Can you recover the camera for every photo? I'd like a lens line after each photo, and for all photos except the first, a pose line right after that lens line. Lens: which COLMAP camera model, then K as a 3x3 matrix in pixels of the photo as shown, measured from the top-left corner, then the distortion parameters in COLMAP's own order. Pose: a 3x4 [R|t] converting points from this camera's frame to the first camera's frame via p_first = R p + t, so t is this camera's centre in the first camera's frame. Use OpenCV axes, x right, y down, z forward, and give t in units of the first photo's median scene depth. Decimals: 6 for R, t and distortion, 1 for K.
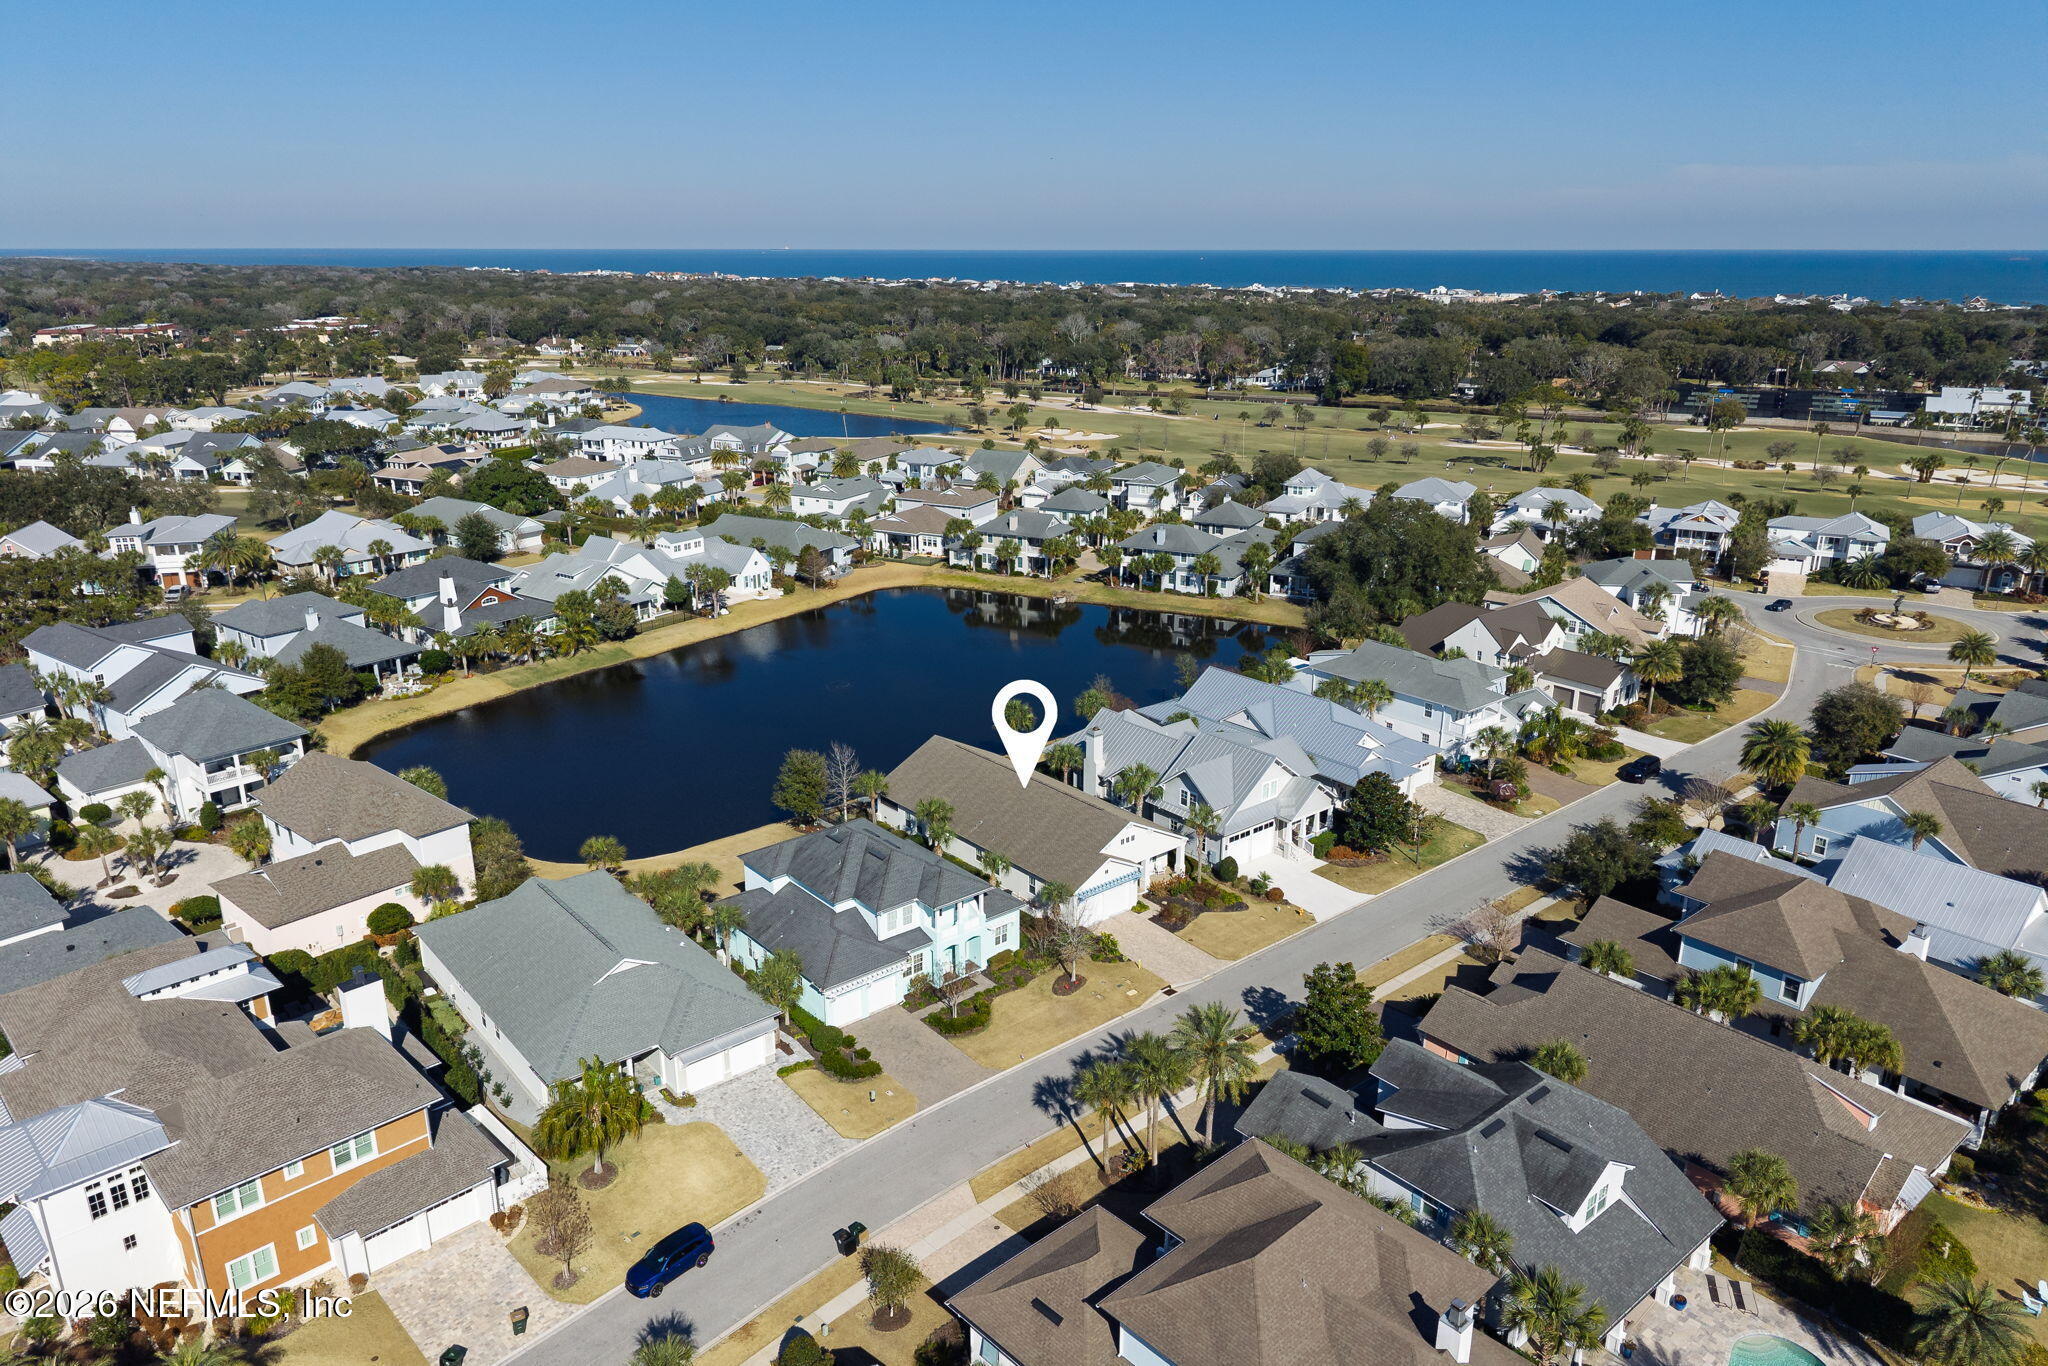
lens RADIAL K [[1312.5, 0, 1028.0], [0, 1312.5, 686.1], [0, 0, 1]] dist [-0.004657, -0.005785]
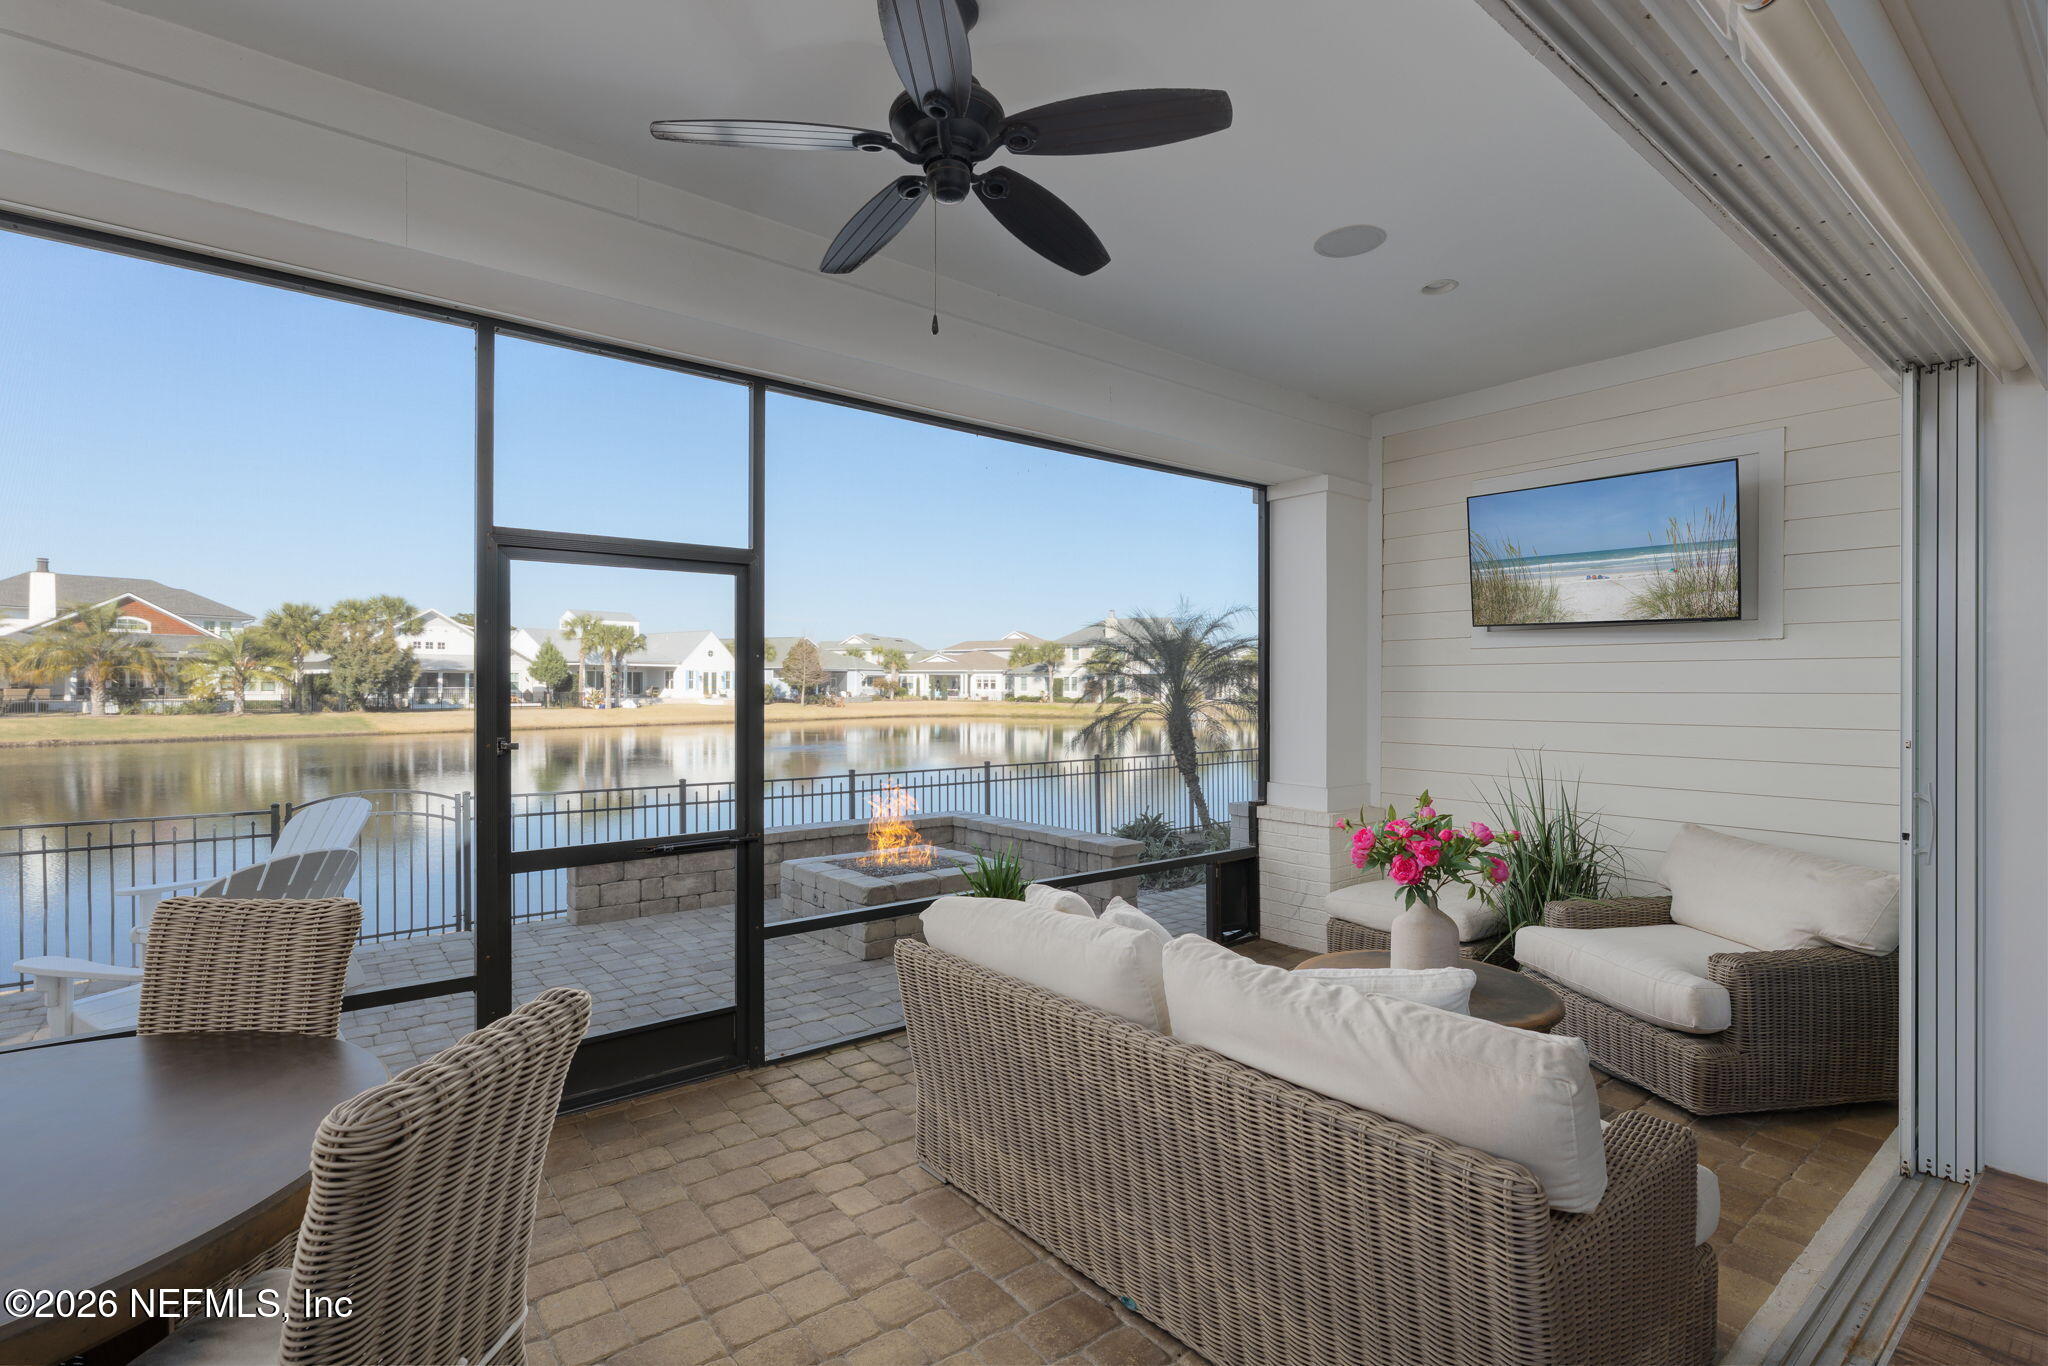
lens RADIAL K [[925.9, 0, 1005.6], [0, 925.9, 698.2], [0, 0, 1]] dist [-0.010614, 0.004434]
pose [[0.998951, 0.001035, -0.045782, -0.043449], [-0.013869, 0.959626, -0.280937, 0.045725], [0.043643, 0.281277, 0.958634, 0.550398]]
